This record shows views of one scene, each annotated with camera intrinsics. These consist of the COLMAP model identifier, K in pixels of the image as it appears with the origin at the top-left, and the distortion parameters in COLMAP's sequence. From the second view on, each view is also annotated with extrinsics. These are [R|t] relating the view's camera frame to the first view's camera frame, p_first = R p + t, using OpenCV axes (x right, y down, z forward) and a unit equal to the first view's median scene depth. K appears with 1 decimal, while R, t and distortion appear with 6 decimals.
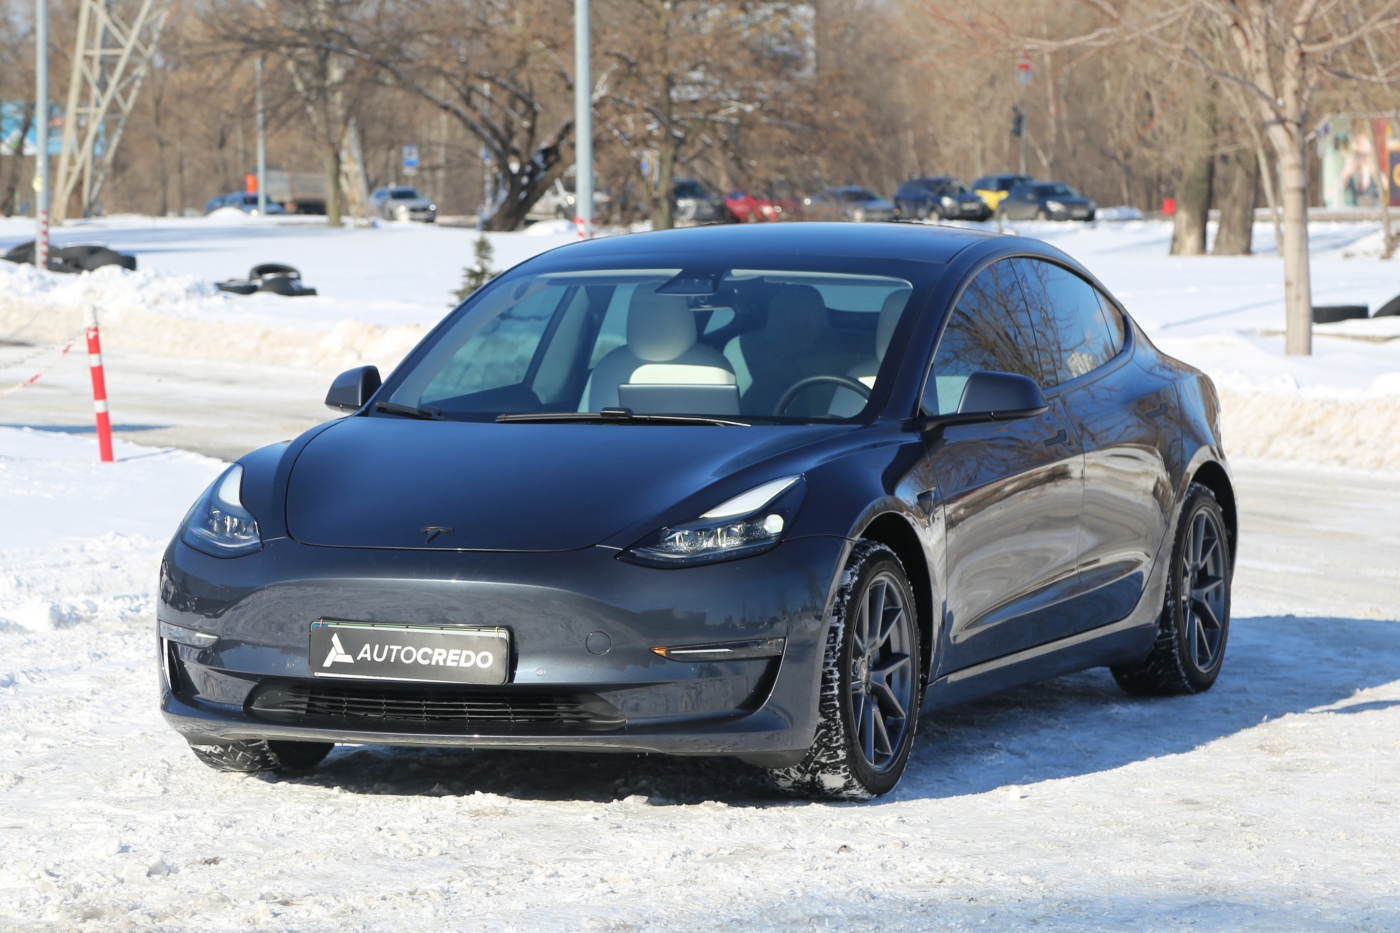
lens RADIAL K [[4606.7, 0, 700.0], [0, 4606.7, 466.5], [0, 0, 1]] dist [0.511545, -0.827131]
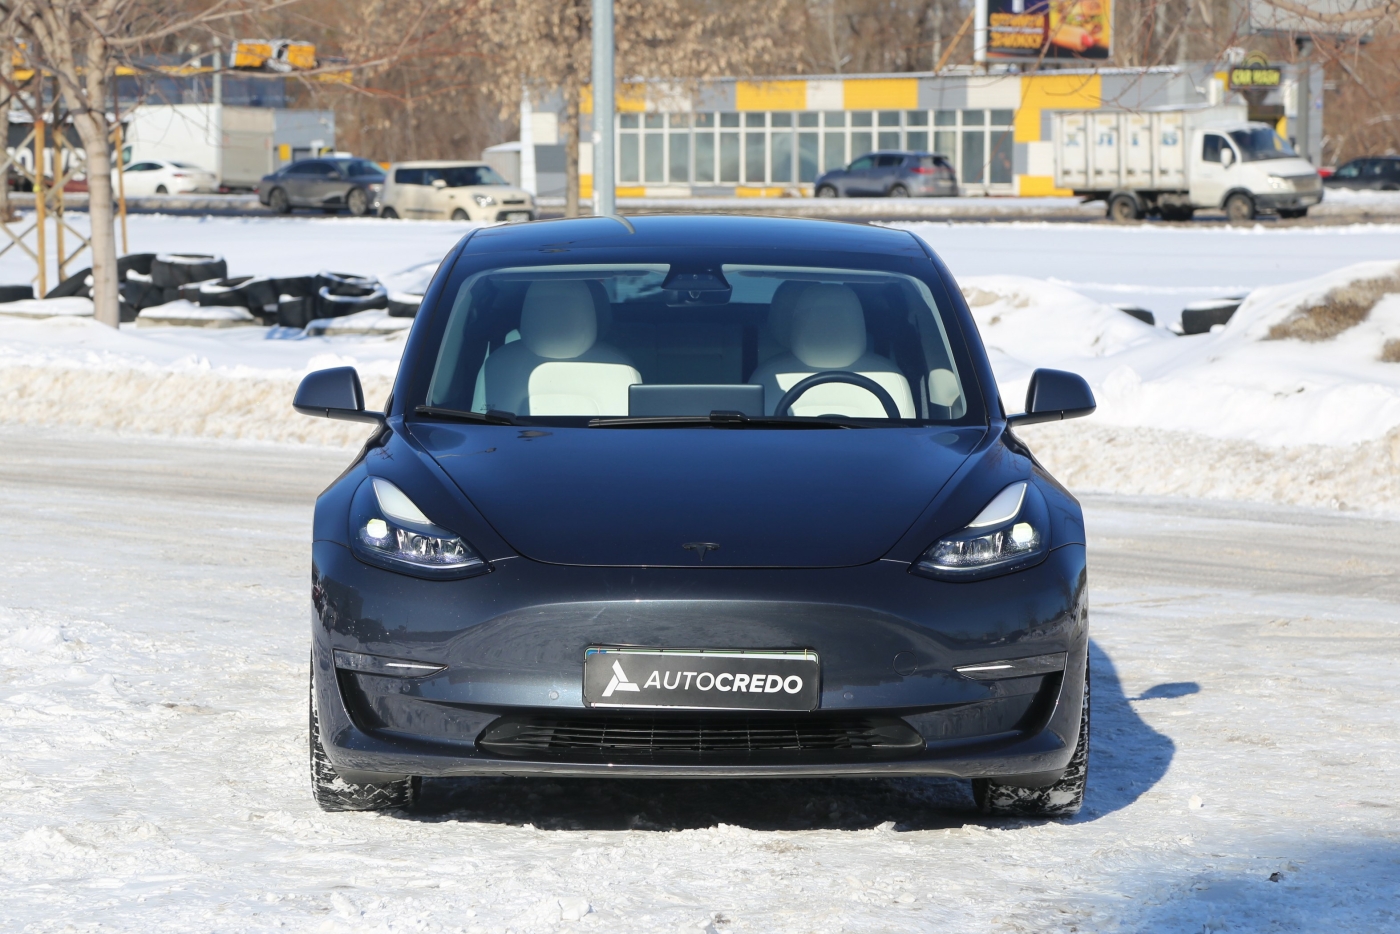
lens RADIAL K [[4209.0, 0, 675.2], [0, 4209.0, 464.4], [0, 0, 1]] dist [0.695343, -1.638871]
pose [[0.929601, -0.014467, 0.368284, -0.372968], [0.011419, 0.999880, 0.010455, -0.011723], [-0.368391, -0.005514, 0.929655, 0.206391]]
